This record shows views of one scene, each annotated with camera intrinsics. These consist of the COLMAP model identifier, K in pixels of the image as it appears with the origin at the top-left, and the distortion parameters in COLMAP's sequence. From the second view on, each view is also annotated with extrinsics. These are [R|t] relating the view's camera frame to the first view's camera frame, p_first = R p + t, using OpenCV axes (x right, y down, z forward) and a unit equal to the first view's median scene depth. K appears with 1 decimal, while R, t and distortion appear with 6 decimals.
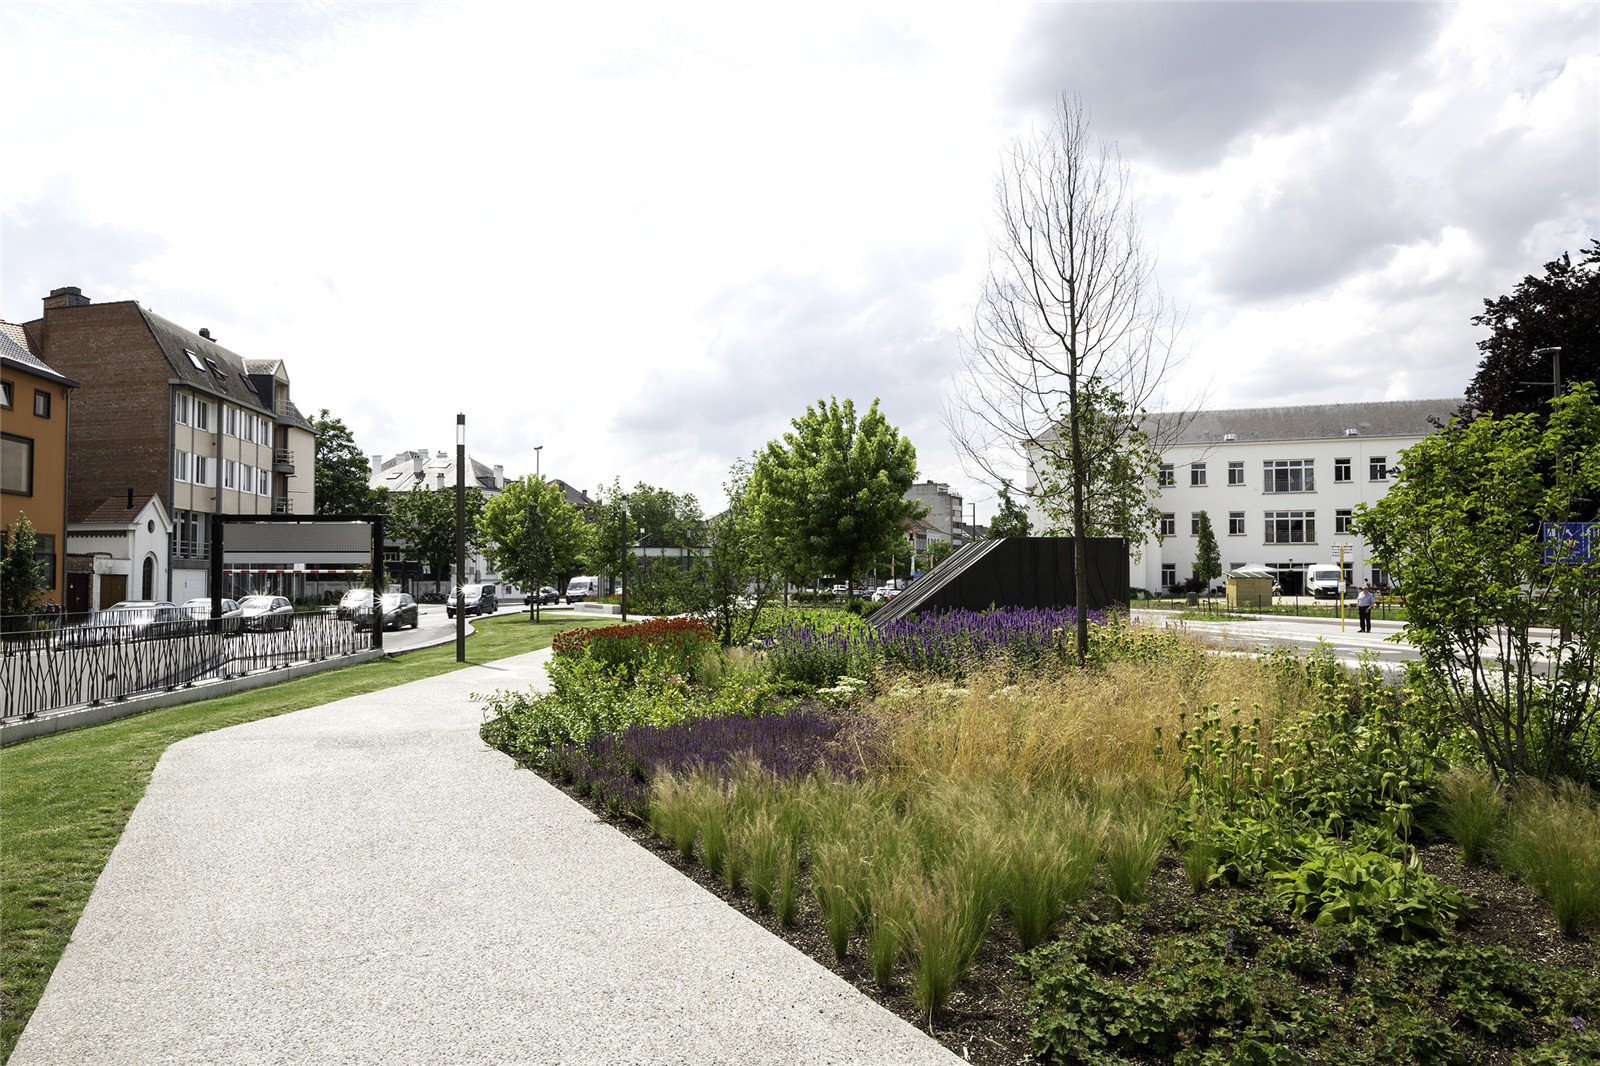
lens RADIAL K [[1147.4, 0, 807.2], [0, 1147.4, 505.8], [0, 0, 1]] dist [0.000378, -0.006701]
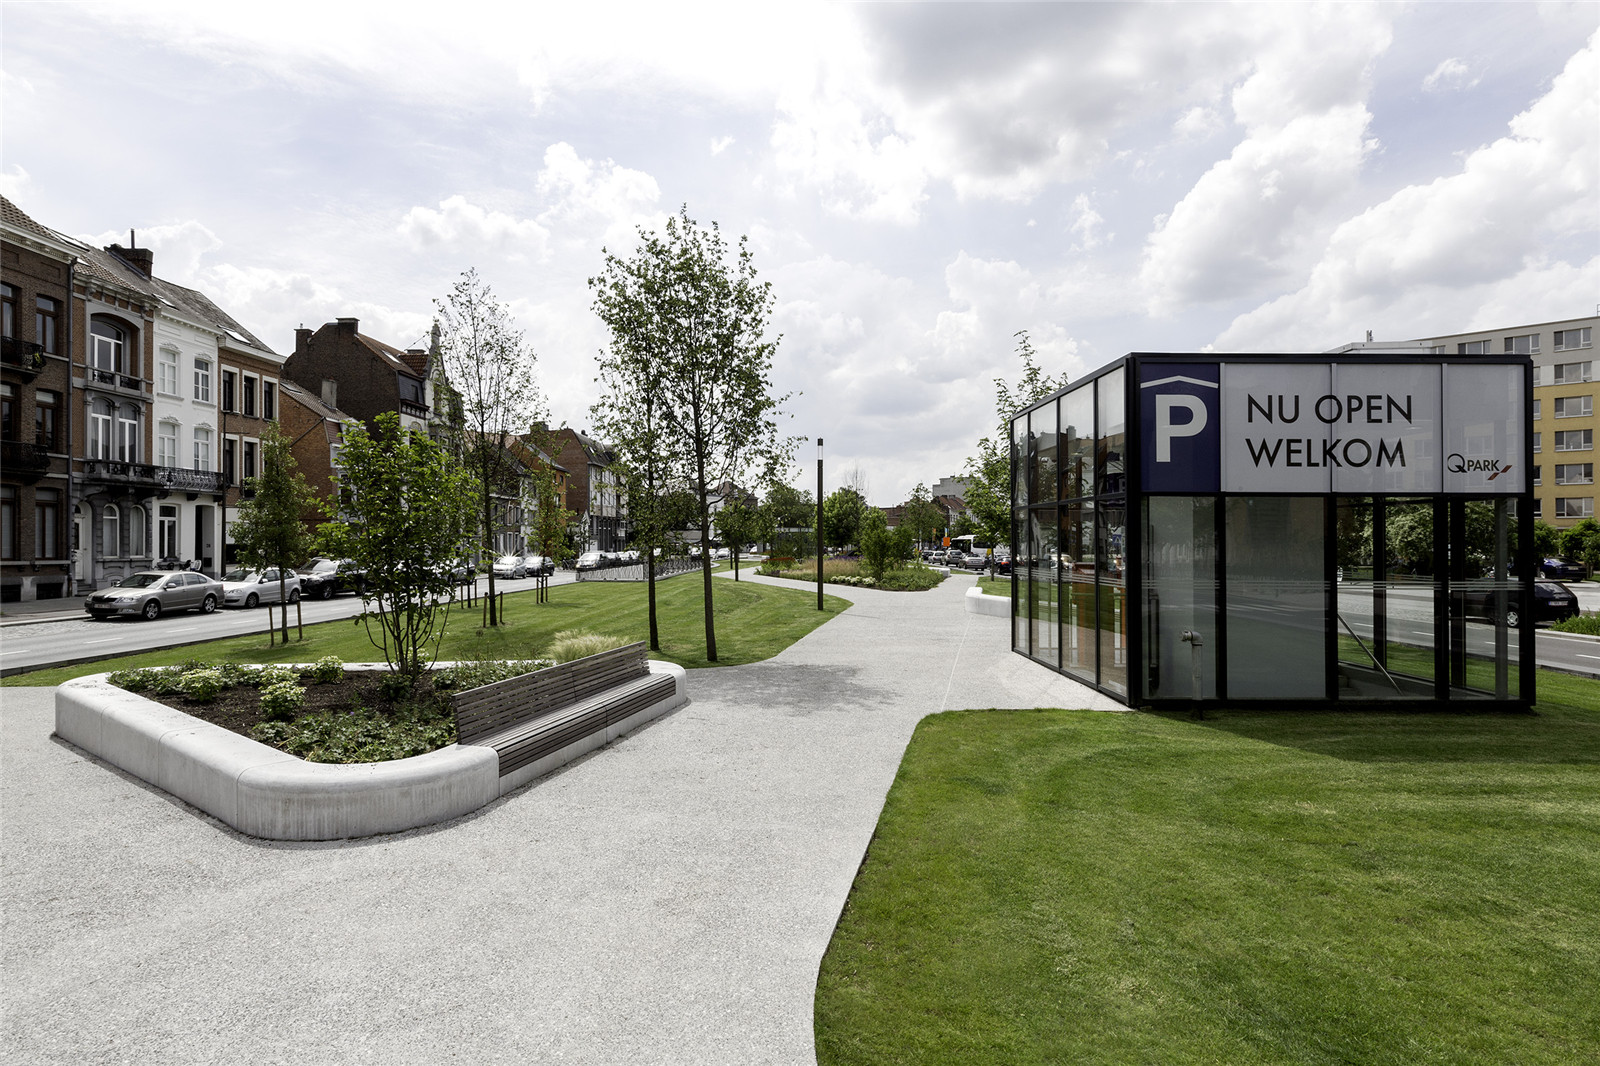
lens RADIAL K [[913.2, 0, 800.0], [0, 913.2, 533.0], [0, 0, 1]] dist [-0.002317, -0.001023]
pose [[0.992742, 0.002702, -0.120234, 0.109142], [0.004260, 0.998330, 0.057611, -0.060642], [0.120189, -0.057705, 0.991073, -0.761312]]
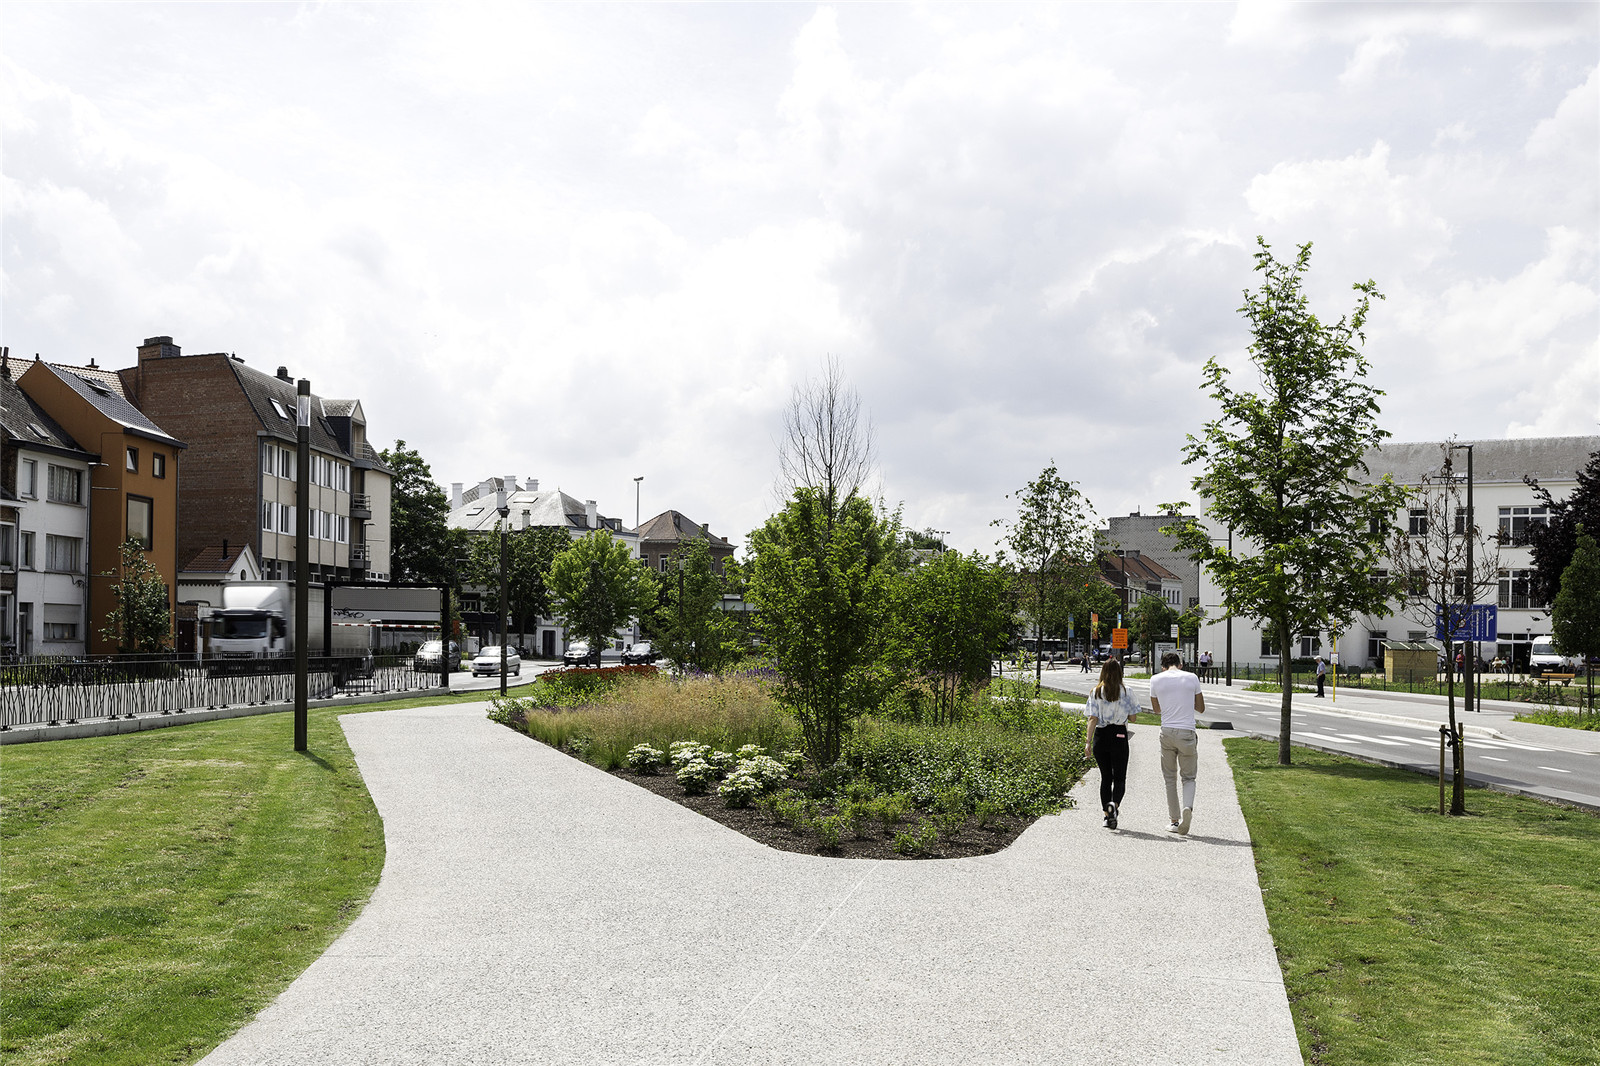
lens RADIAL K [[1638.8, 0, 795.6], [0, 1638.8, 607.3], [0, 0, 1]] dist [-0.019115, 0.003809]
pose [[0.987382, 0.018139, -0.157313, 0.127435], [-0.011007, 0.998877, 0.046090, -0.022868], [0.157973, -0.043777, 0.986473, -0.315897]]
